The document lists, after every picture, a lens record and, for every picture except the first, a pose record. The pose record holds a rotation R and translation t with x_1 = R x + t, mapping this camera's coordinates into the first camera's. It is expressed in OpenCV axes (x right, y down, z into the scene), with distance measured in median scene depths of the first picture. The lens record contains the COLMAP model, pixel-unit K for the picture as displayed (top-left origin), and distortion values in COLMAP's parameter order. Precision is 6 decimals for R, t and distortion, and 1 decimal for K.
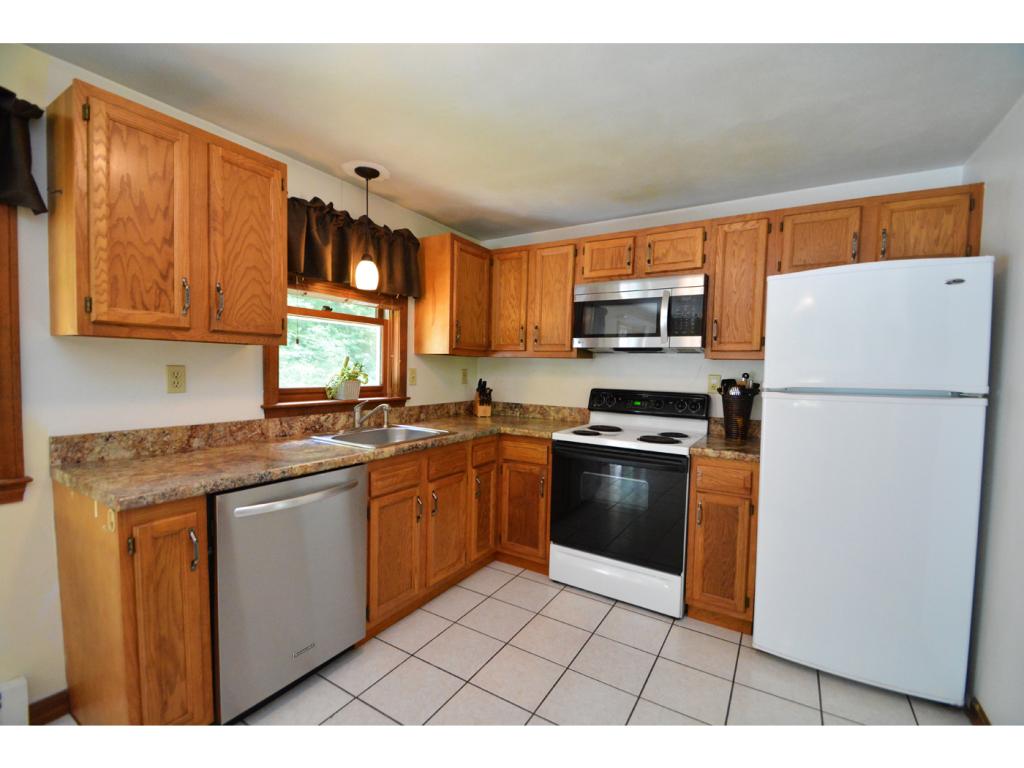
lens RADIAL K [[447.1, 0, 506.5], [0, 447.1, 393.6], [0, 0, 1]] dist [0.014088, -0.016722]
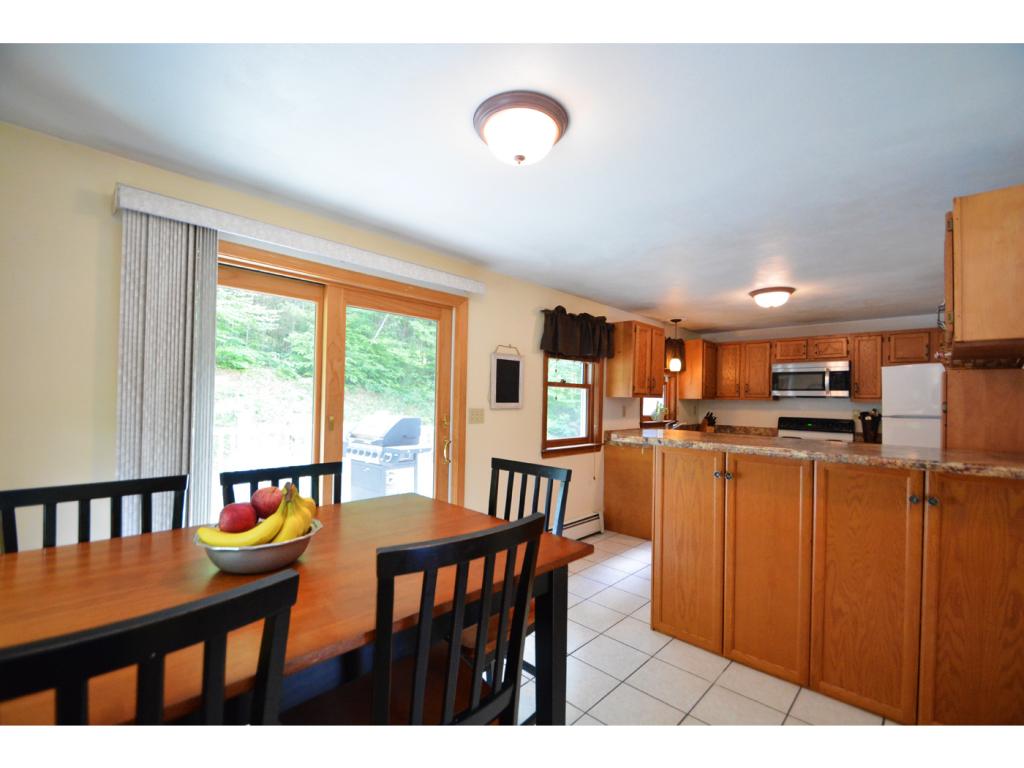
lens RADIAL K [[447.1, 0, 506.5], [0, 447.1, 393.6], [0, 0, 1]] dist [0.014088, -0.016722]
pose [[0.976823, -0.007075, -0.213930, -0.582787], [-0.008785, 0.997286, -0.073097, 0.042219], [0.213866, 0.073282, 0.974110, -1.185293]]
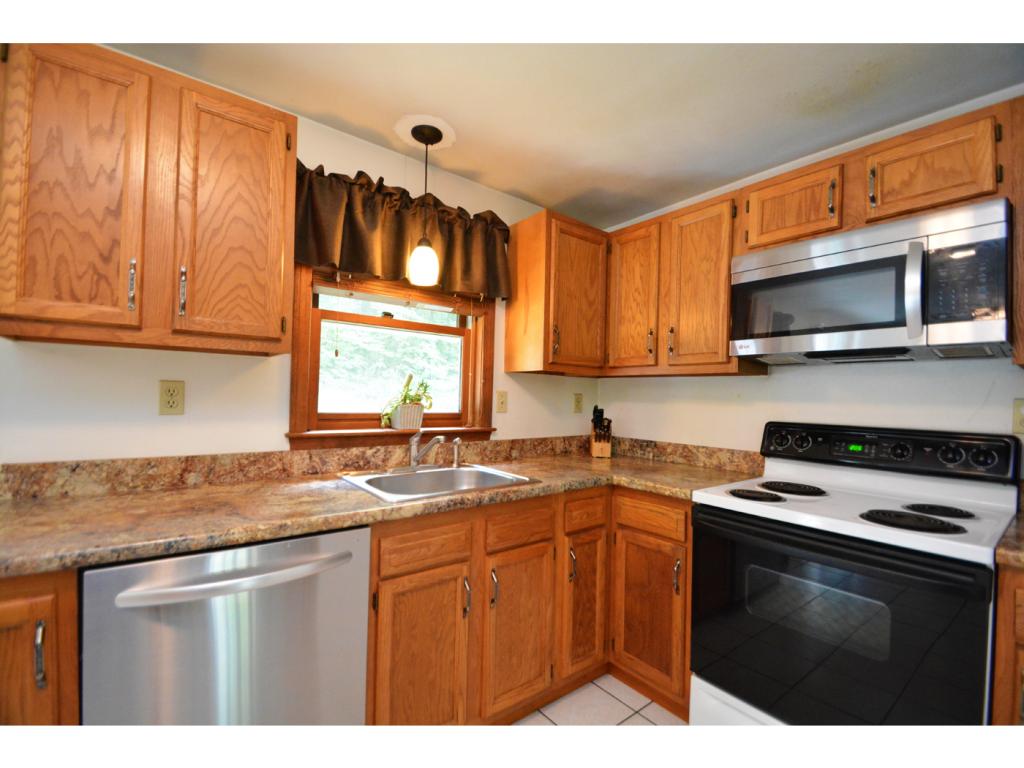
lens RADIAL K [[447.1, 0, 506.5], [0, 447.1, 393.6], [0, 0, 1]] dist [0.014088, -0.016722]
pose [[0.937753, -0.002682, -0.347293, 0.075096], [-0.022631, 0.997373, -0.068810, 0.001566], [0.346565, 0.072387, 0.935229, 0.314959]]
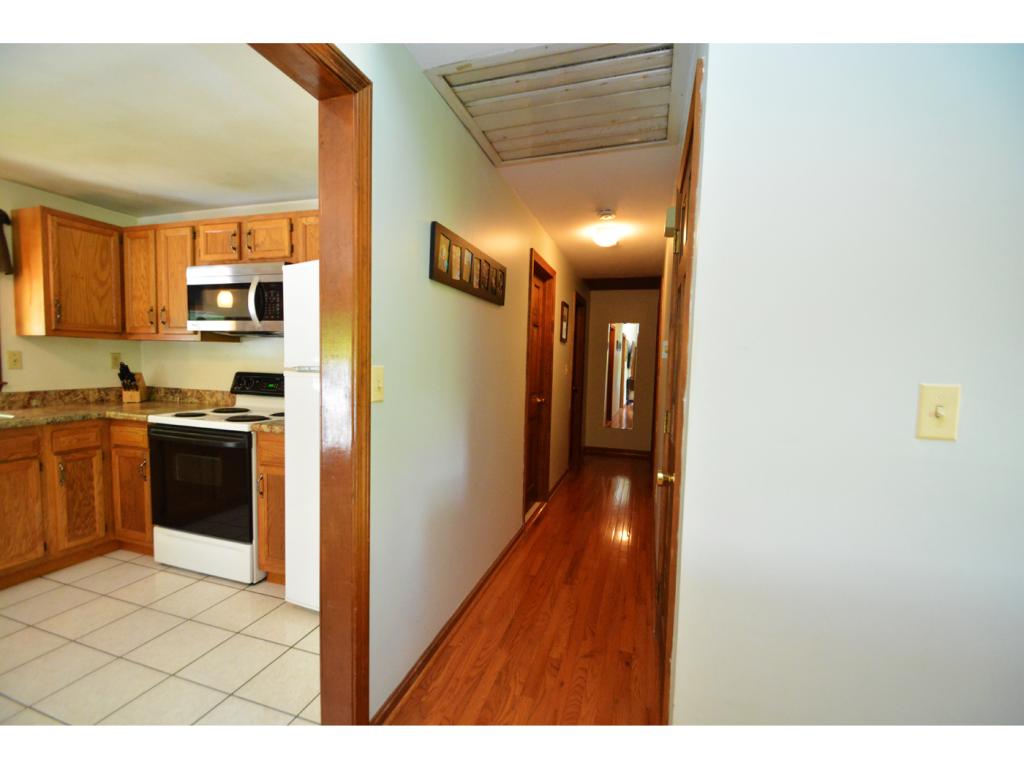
lens RADIAL K [[447.1, 0, 506.5], [0, 447.1, 393.6], [0, 0, 1]] dist [0.014088, -0.016722]
pose [[0.969026, -0.015632, 0.246462, 0.616287], [0.010219, 0.999678, 0.023226, 0.023271], [-0.246746, -0.019988, 0.968874, -0.154778]]
